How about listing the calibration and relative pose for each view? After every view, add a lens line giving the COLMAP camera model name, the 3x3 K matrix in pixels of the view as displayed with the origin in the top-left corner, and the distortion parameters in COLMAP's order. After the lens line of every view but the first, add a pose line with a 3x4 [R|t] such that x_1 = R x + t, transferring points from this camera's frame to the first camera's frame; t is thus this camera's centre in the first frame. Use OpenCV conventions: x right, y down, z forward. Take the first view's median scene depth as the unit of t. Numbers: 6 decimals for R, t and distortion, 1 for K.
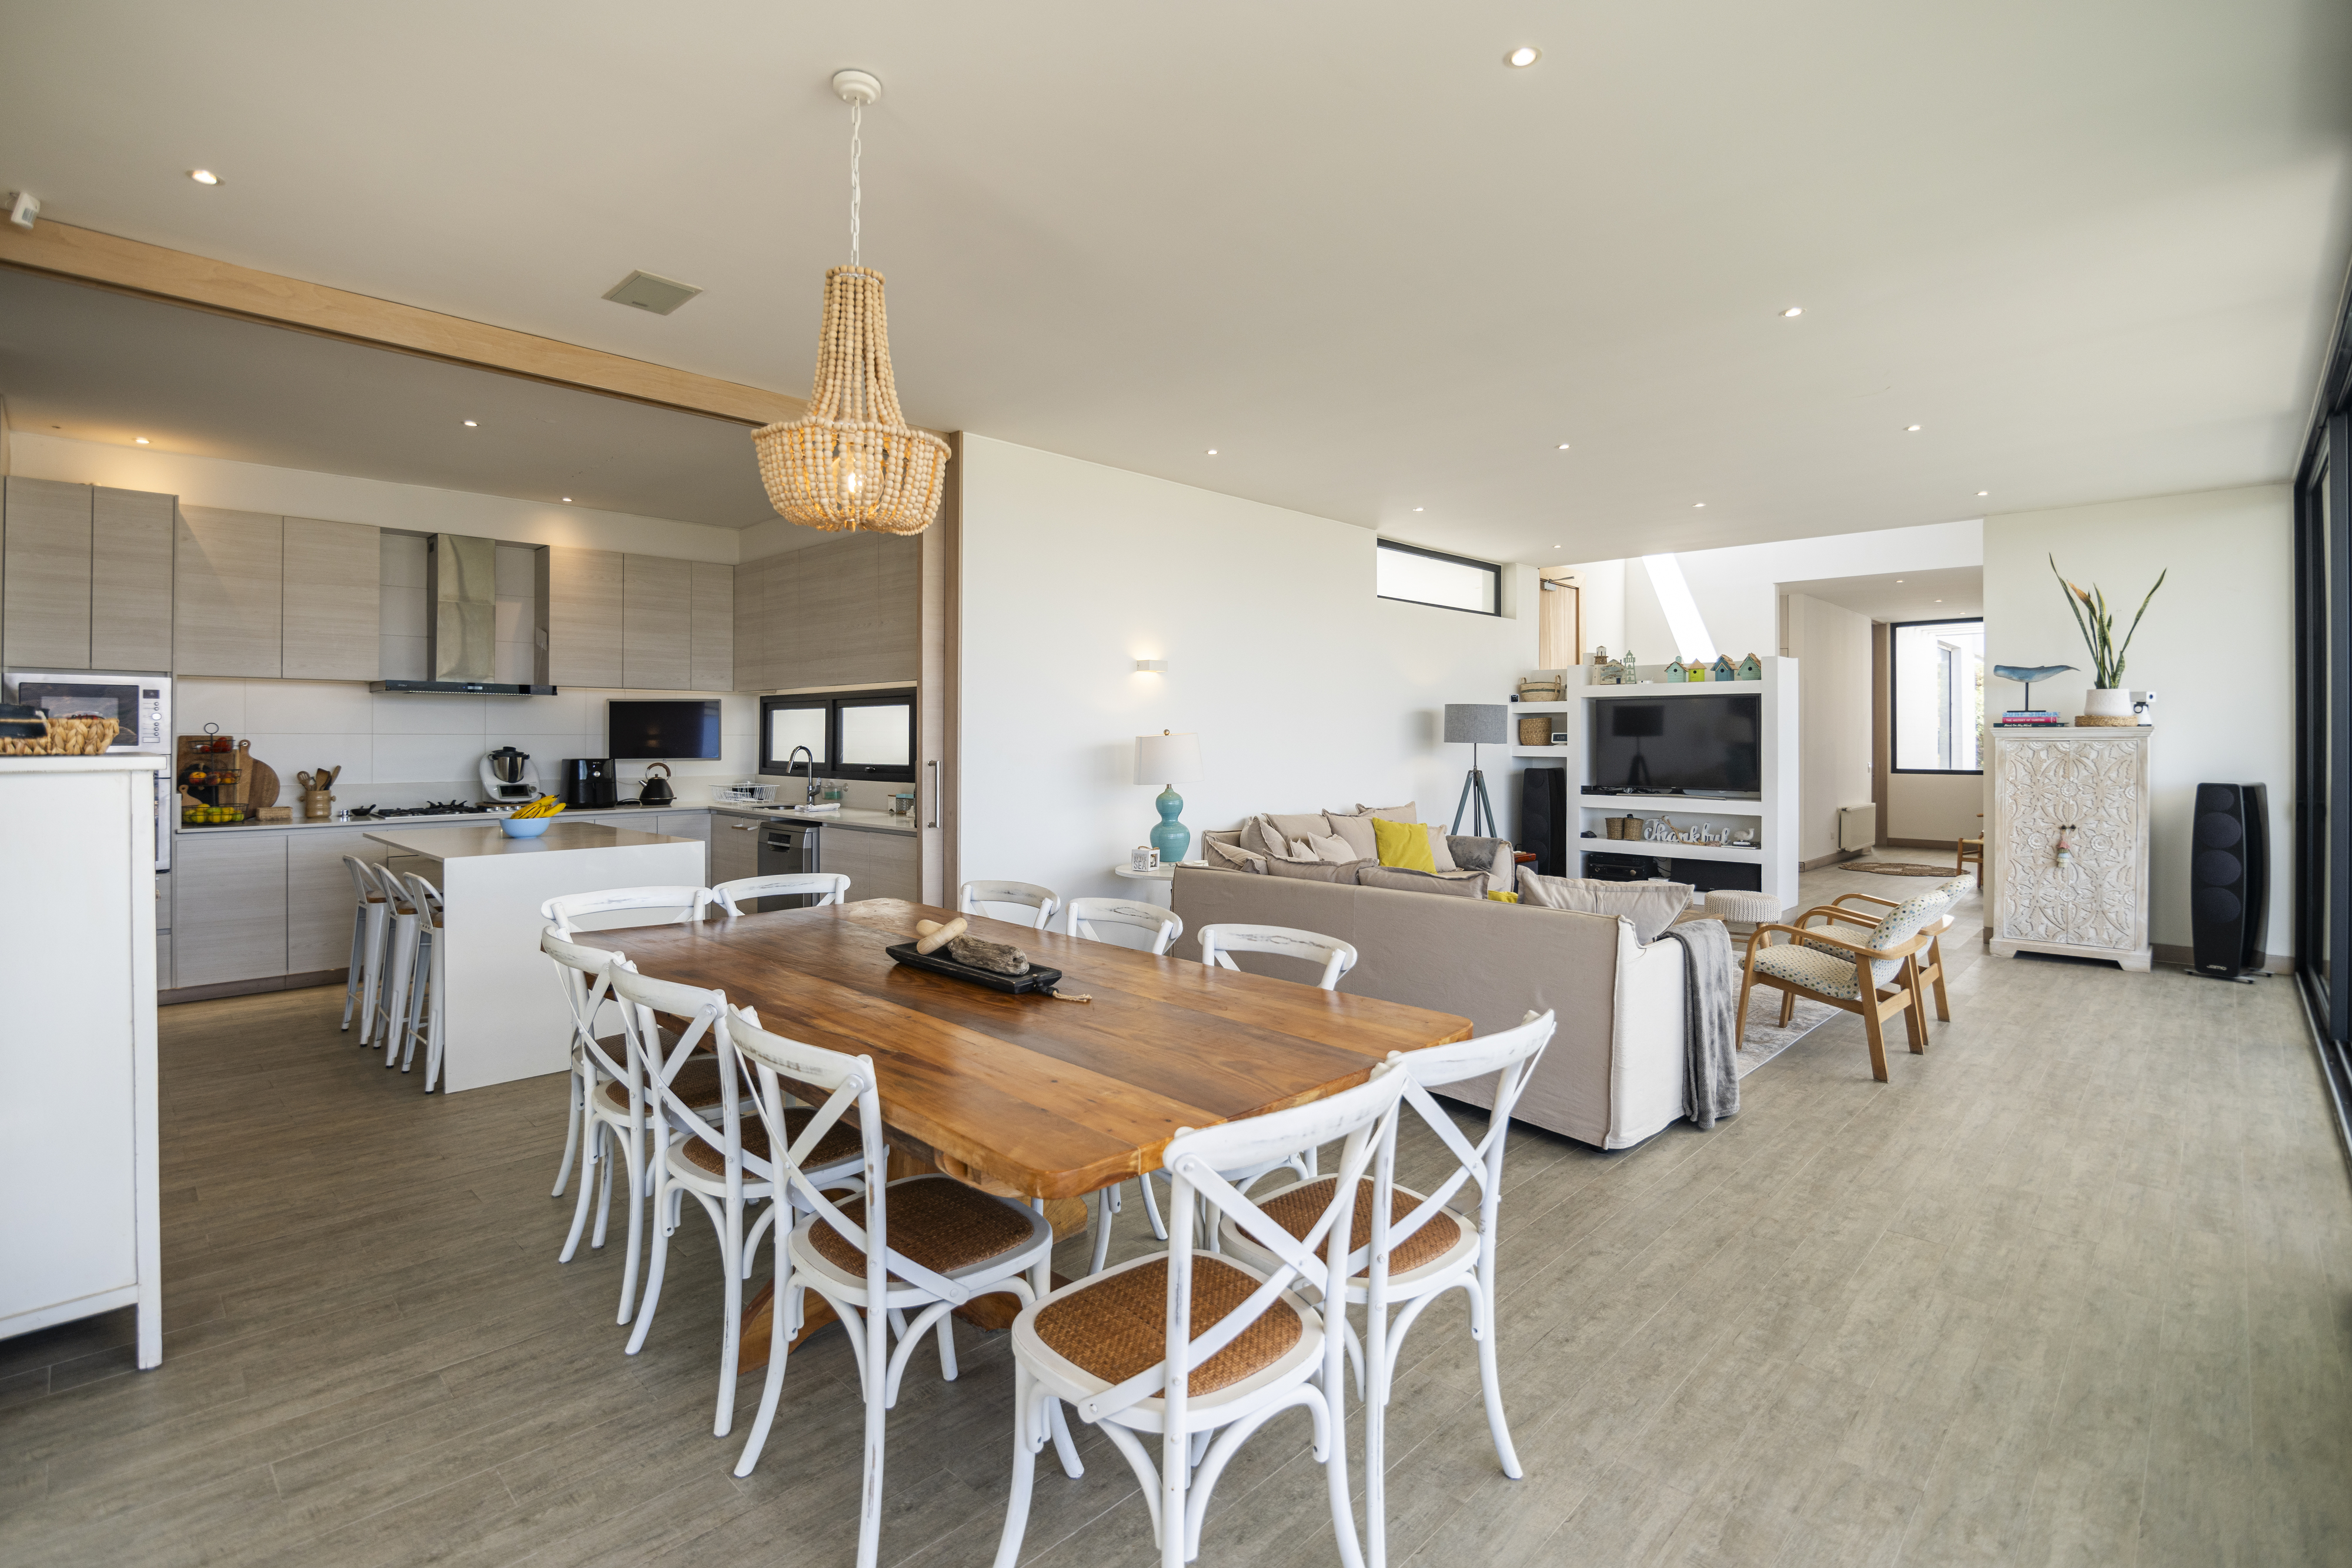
lens RADIAL K [[1087.2, 0, 1179.7], [0, 1087.2, 733.1], [0, 0, 1]] dist [-0.019643, 0.000529]
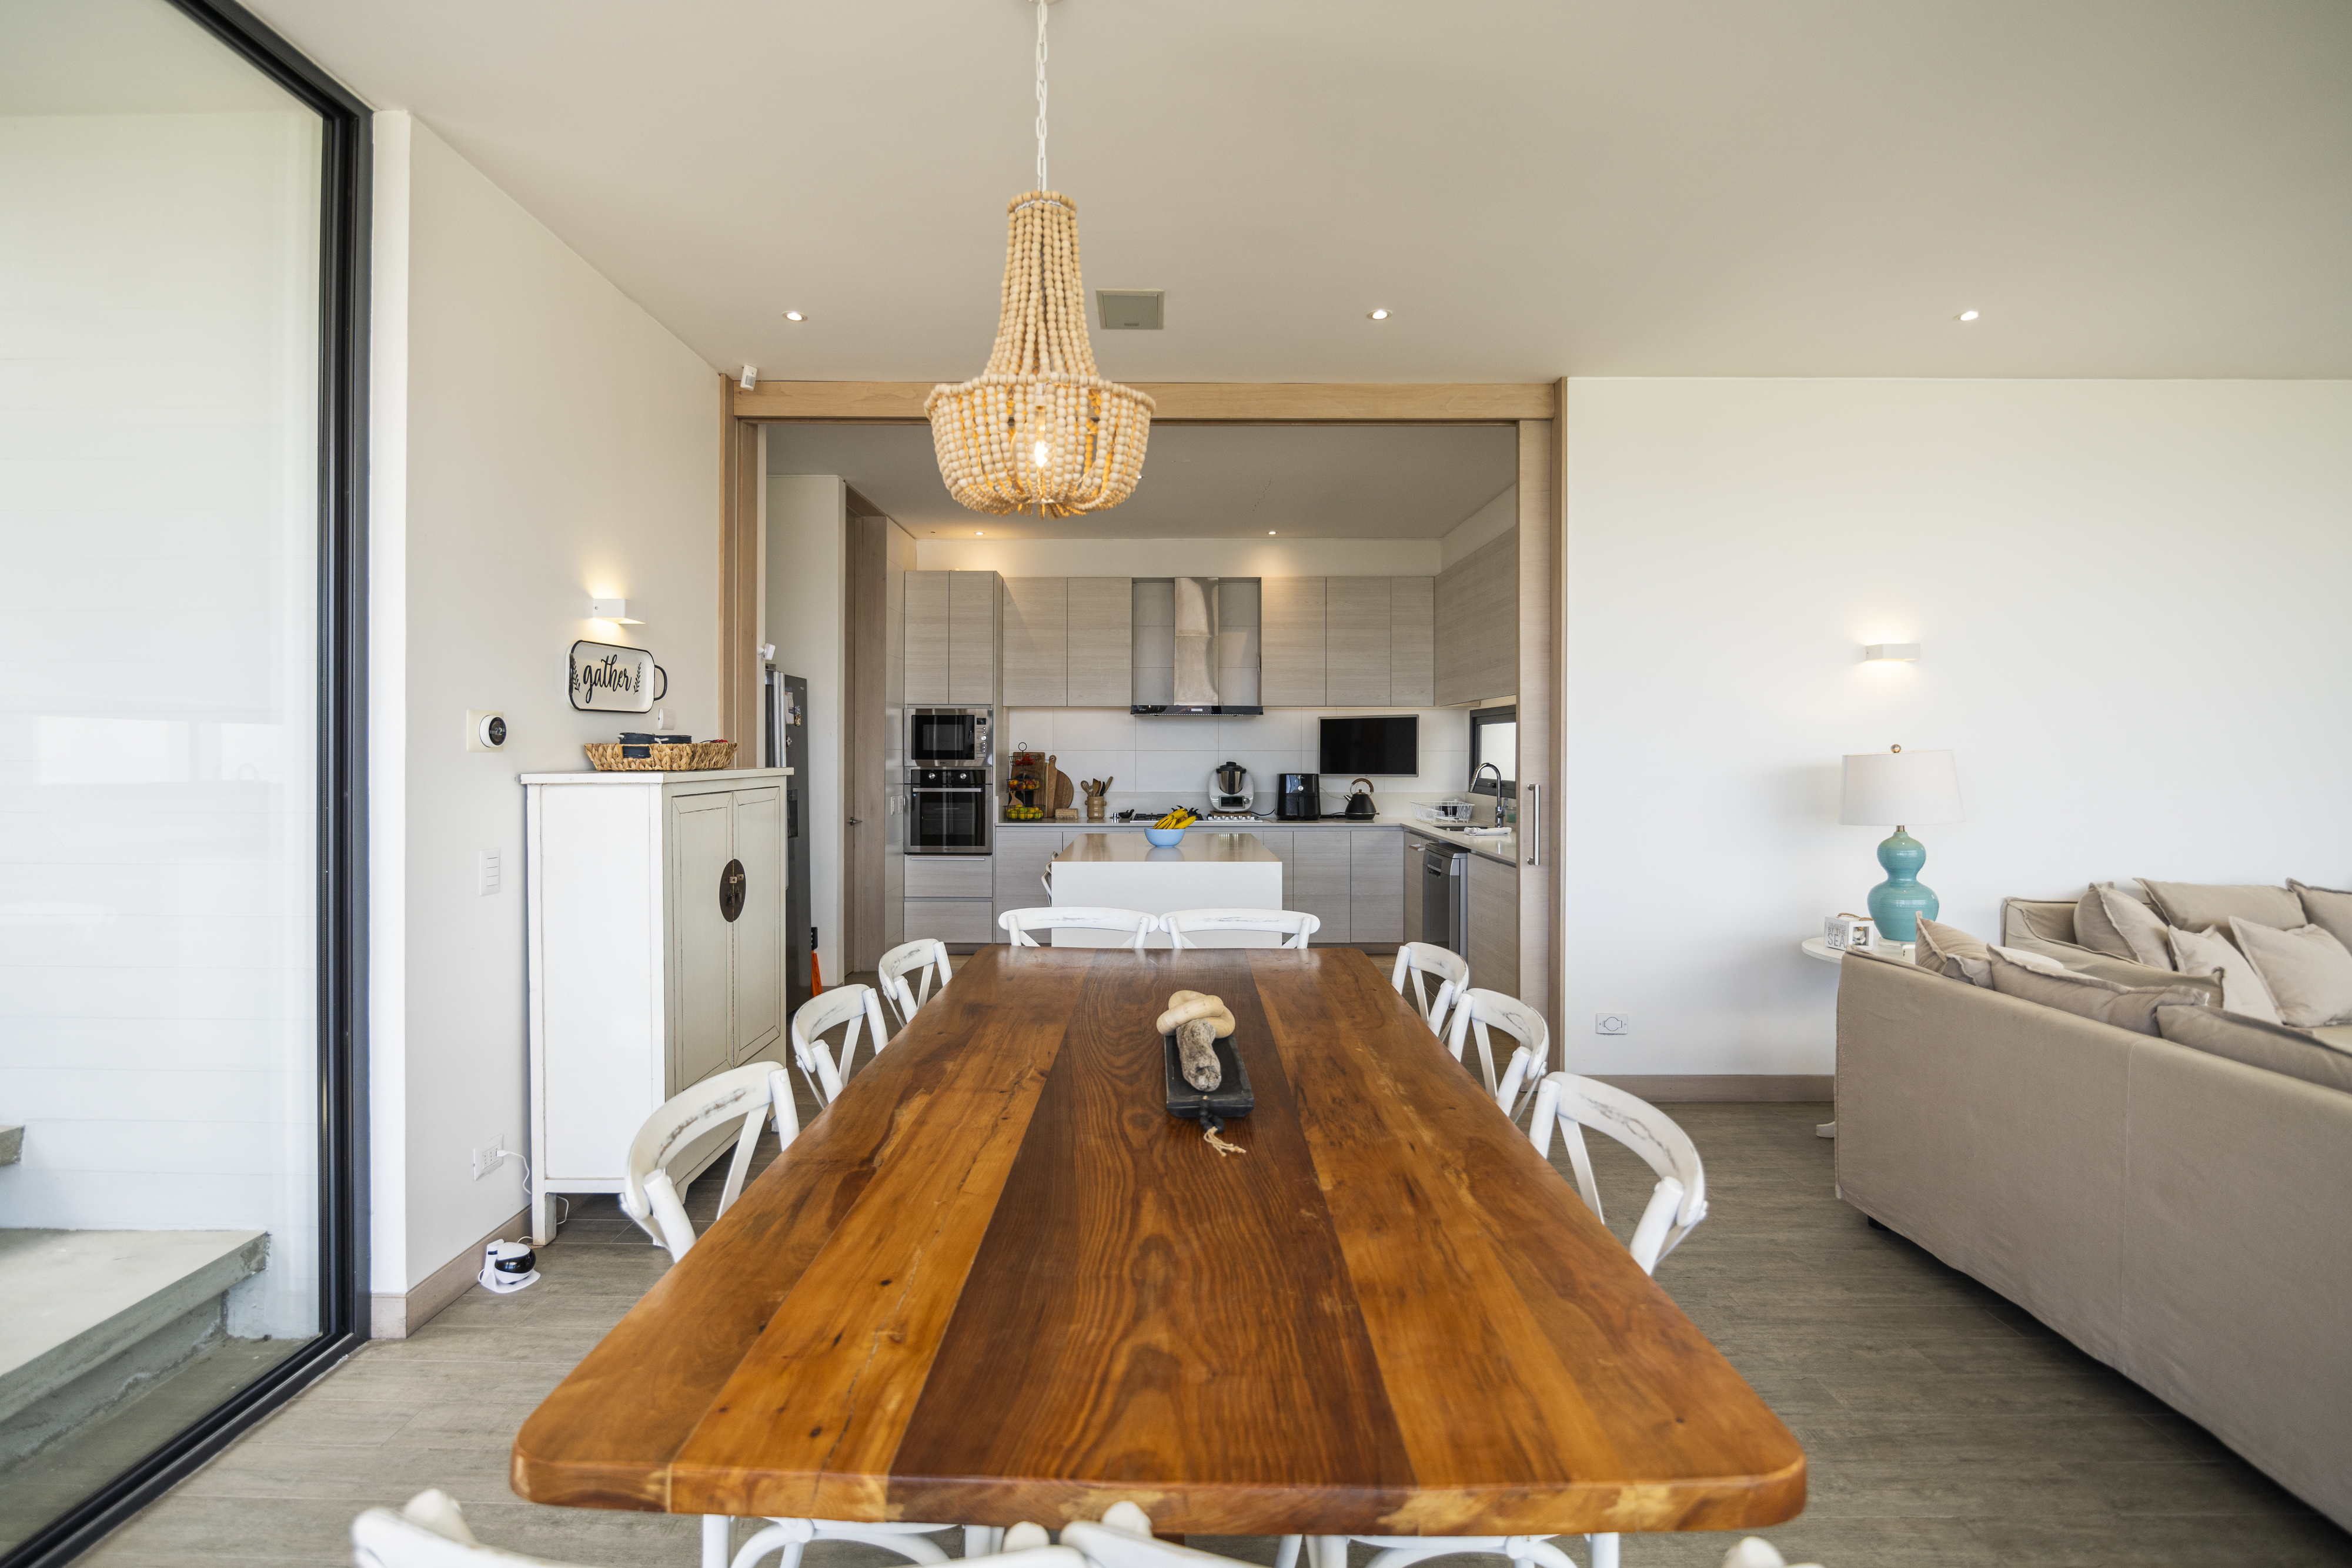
lens RADIAL K [[1077.0, 0, 1149.4], [0, 1077.0, 749.9], [0, 0, 1]] dist [-0.015415, 0.000498]
pose [[0.692173, -0.000236, -0.721731, 0.137358], [0.002184, 0.999996, 0.001767, -0.002277], [0.721728, -0.002799, 0.692171, 0.191146]]
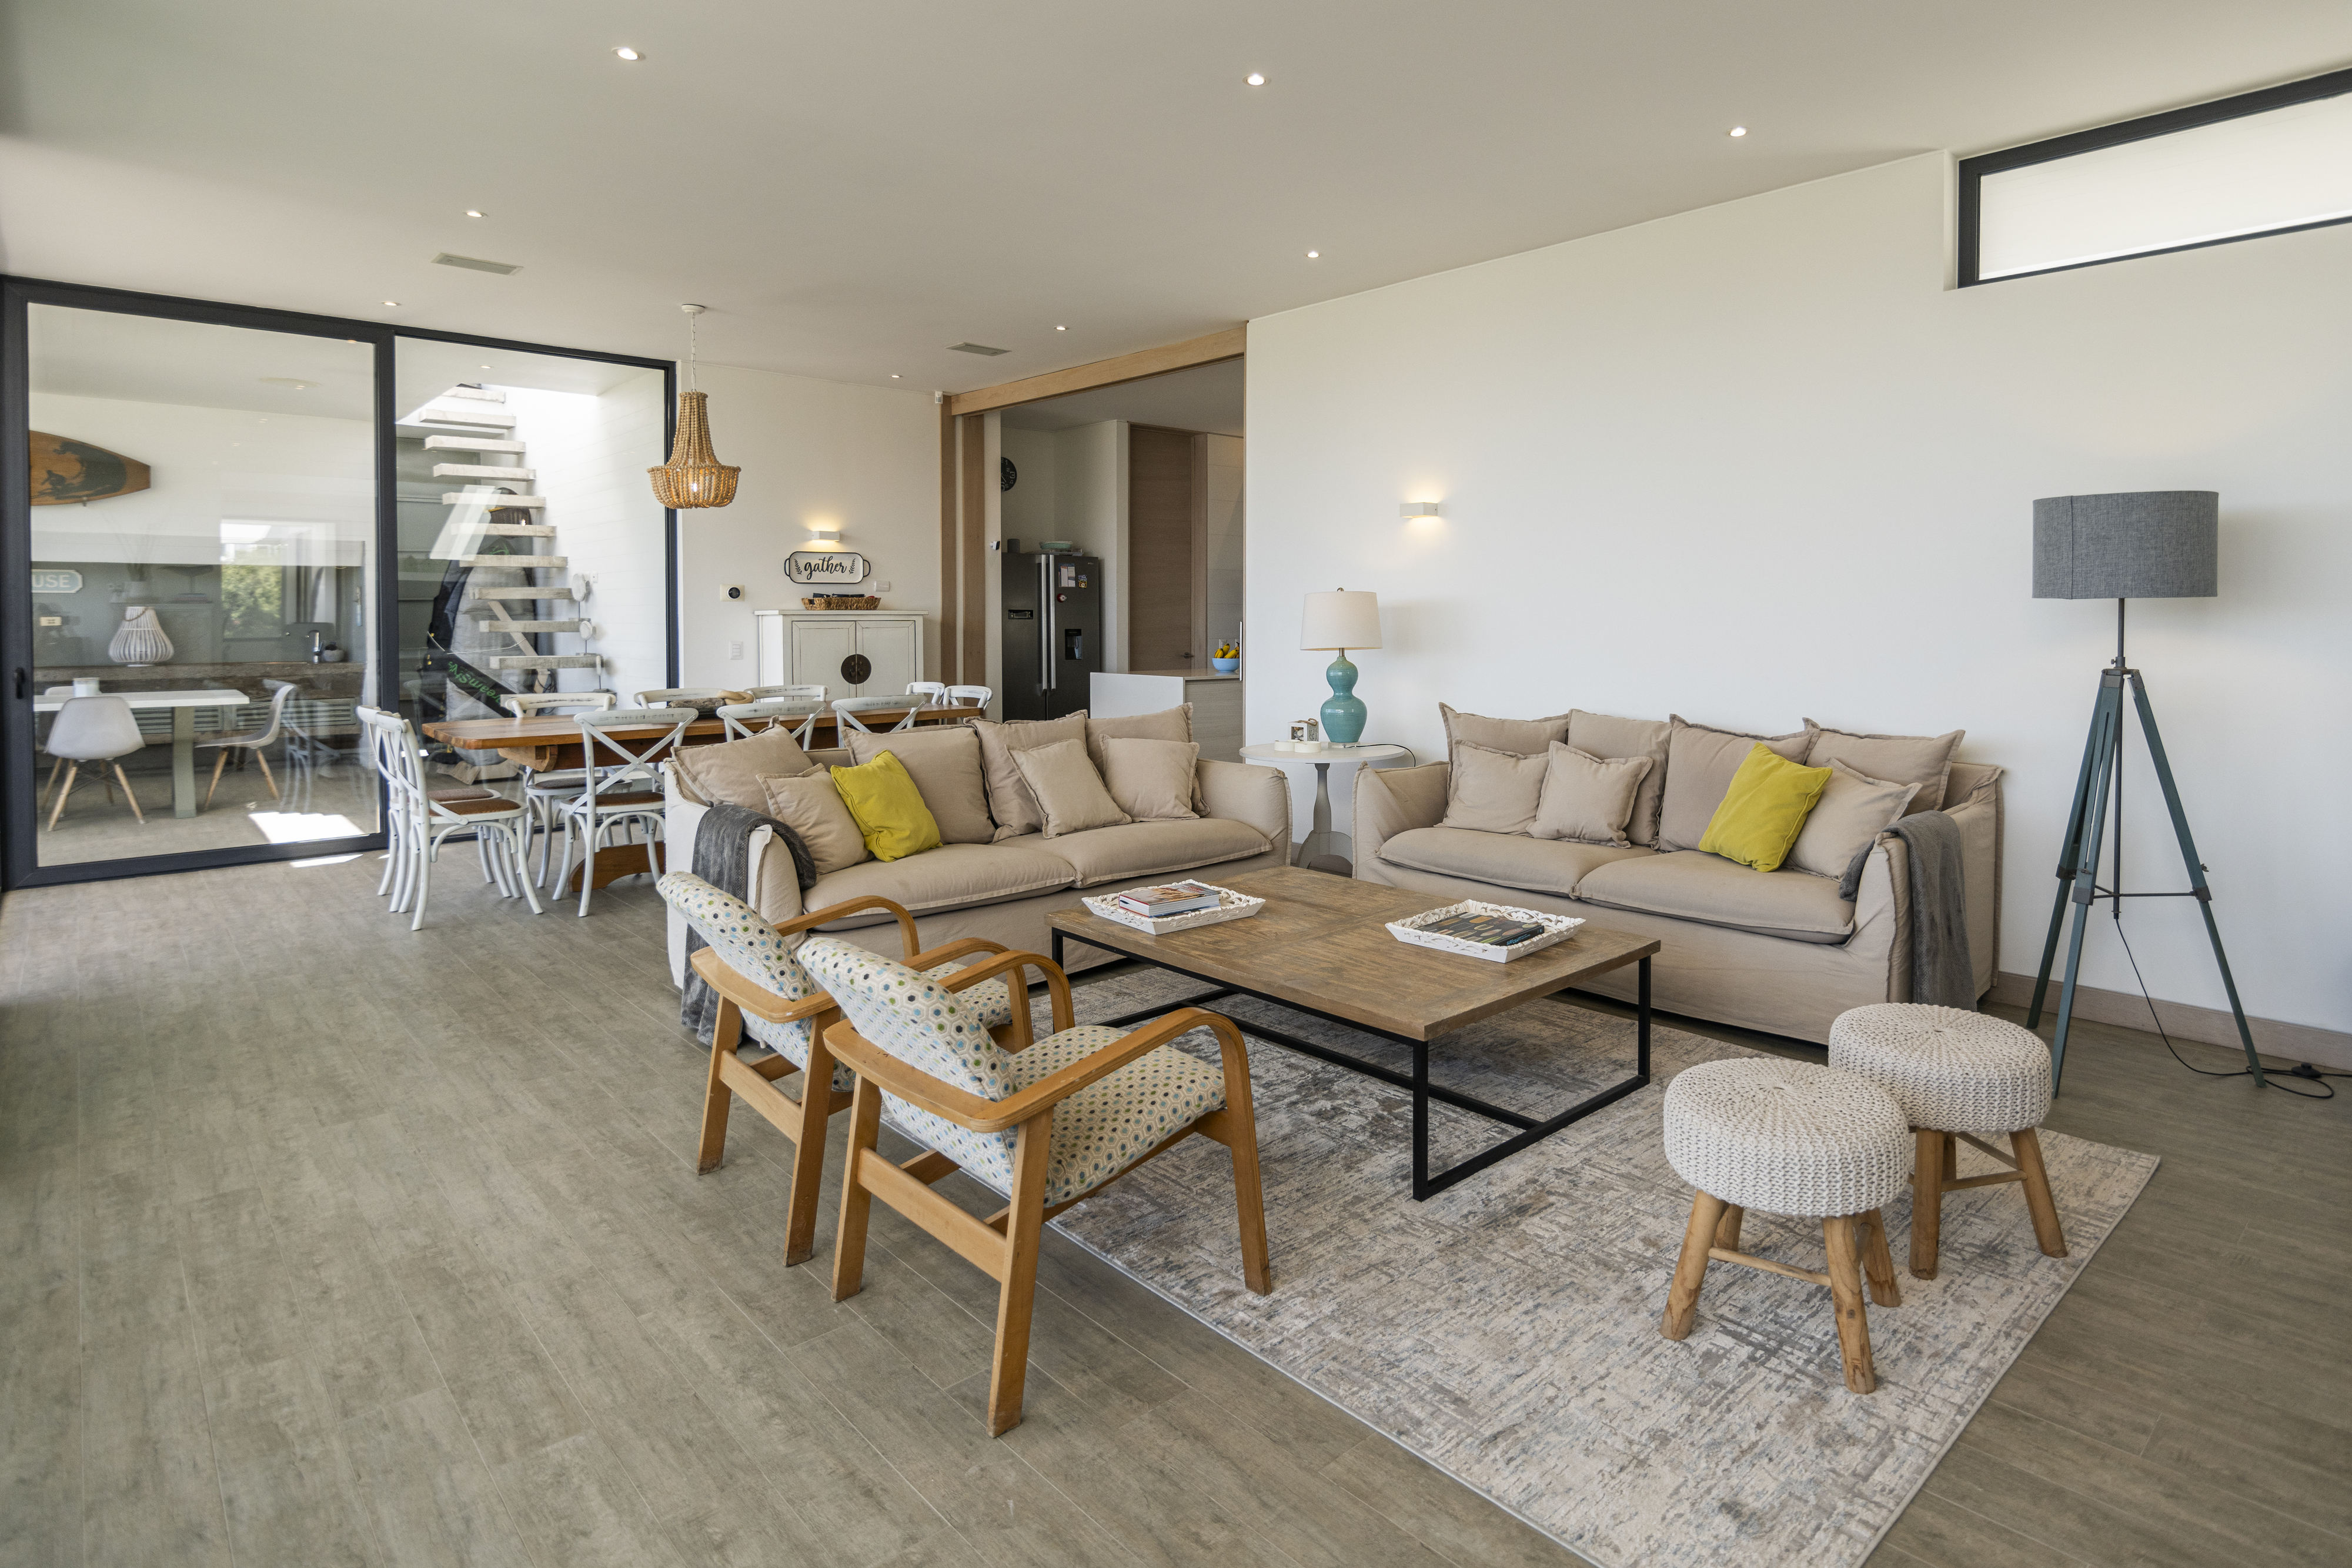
lens RADIAL K [[1094.3, 0, 1176.5], [0, 1094.3, 621.2], [0, 0, 1]] dist [-0.021181, -0.000199]
pose [[0.012322, 0.006503, -0.999903, 0.877360], [0.006368, 0.999958, 0.006581, 0.017003], [0.999904, -0.006449, 0.012280, 0.881351]]
